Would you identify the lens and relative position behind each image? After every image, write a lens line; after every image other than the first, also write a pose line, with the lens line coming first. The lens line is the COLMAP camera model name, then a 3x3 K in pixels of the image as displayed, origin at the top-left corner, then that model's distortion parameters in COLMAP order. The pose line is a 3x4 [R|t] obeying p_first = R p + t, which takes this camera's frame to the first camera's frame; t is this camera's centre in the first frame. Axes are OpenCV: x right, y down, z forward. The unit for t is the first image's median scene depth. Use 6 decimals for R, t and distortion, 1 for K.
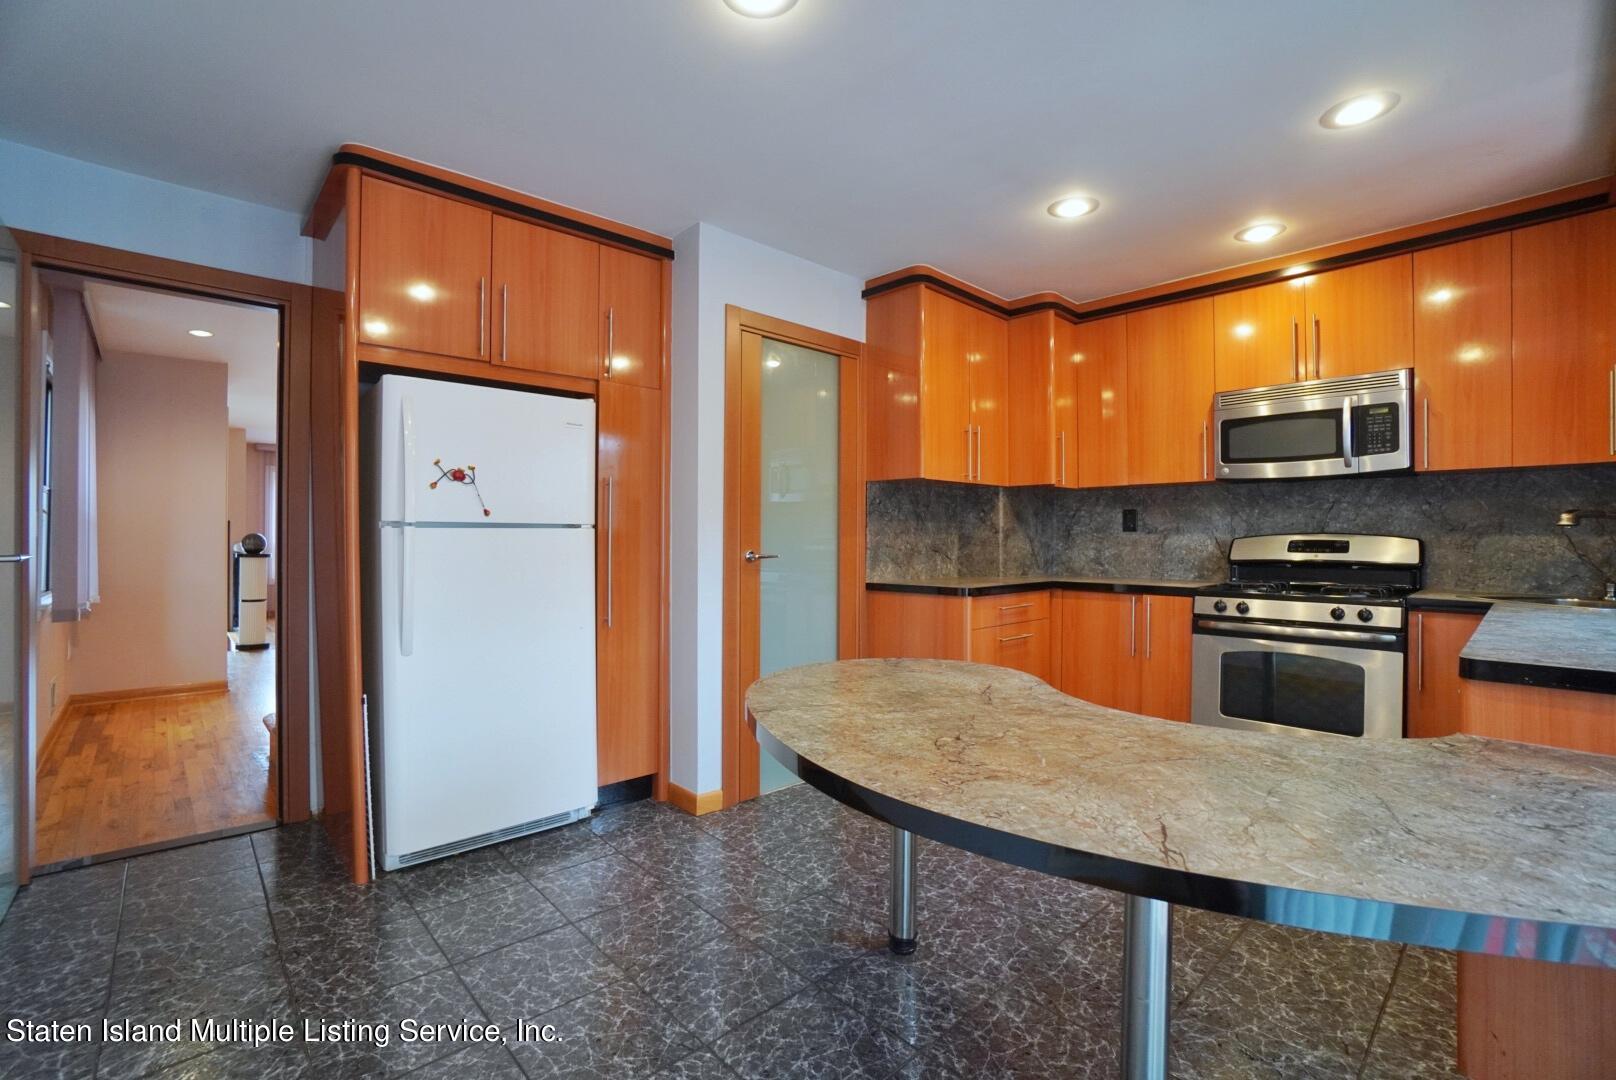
lens RADIAL K [[713.2, 0, 803.7], [0, 713.2, 537.5], [0, 0, 1]] dist [-0.037908, 0.002923]
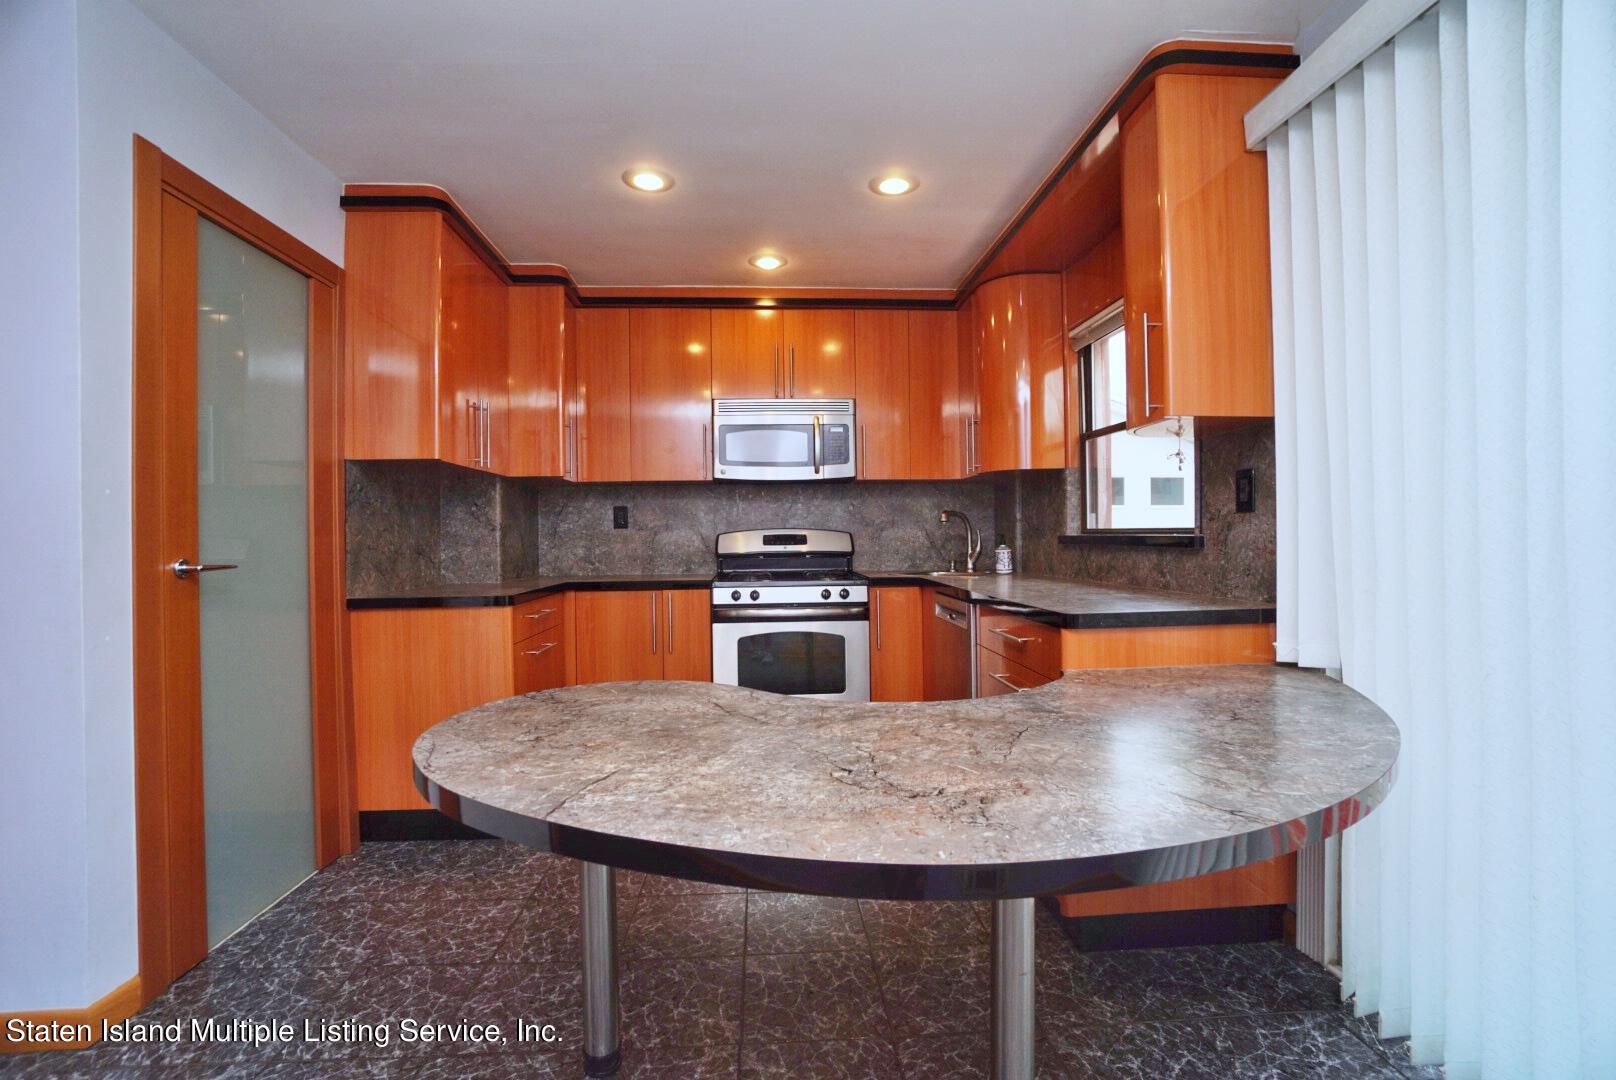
lens RADIAL K [[713.2, 0, 798.0], [0, 713.2, 537.3], [0, 0, 1]] dist [-0.037908, 0.002923]
pose [[0.640129, -0.012263, 0.768170, -0.184493], [0.013947, 0.999893, 0.004340, 0.004121], [-0.768141, 0.007936, 0.640232, 0.213416]]
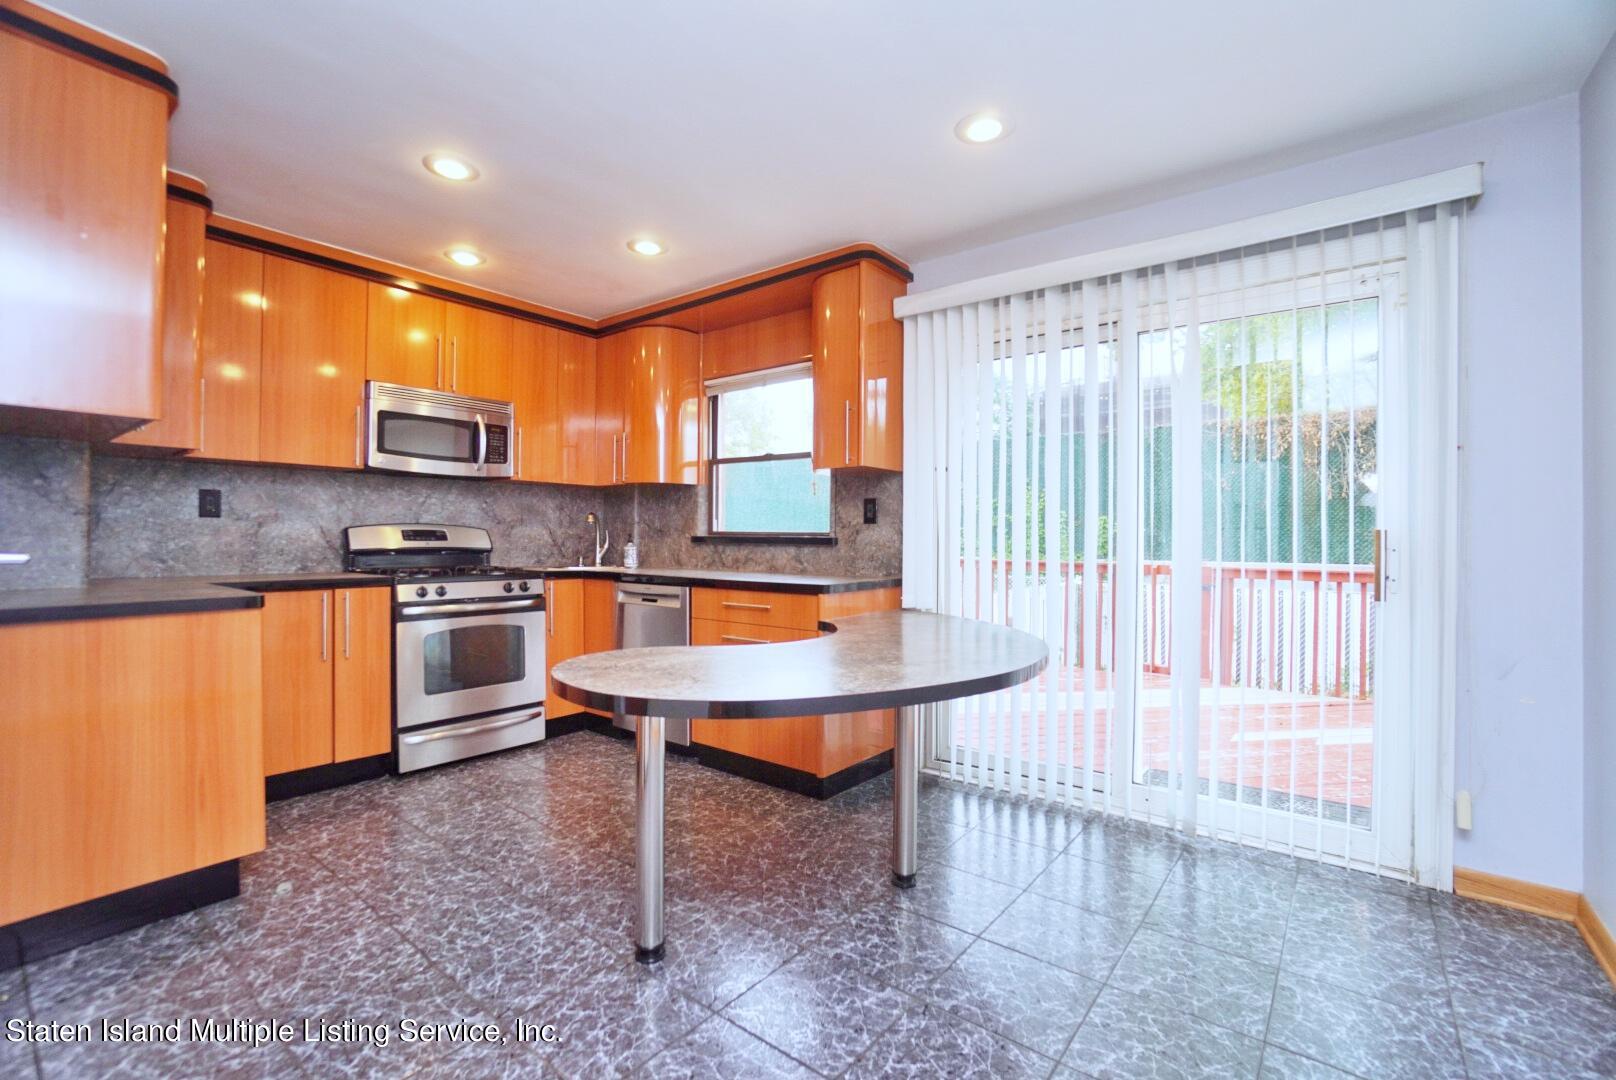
lens RADIAL K [[713.2, 0, 802.0], [0, 713.2, 529.4], [0, 0, 1]] dist [-0.037908, 0.002923]
pose [[-0.146068, 0.004412, 0.989265, -0.507092], [-0.008117, 0.999951, -0.005658, 0.005262], [-0.989241, -0.008856, -0.146025, 0.574580]]
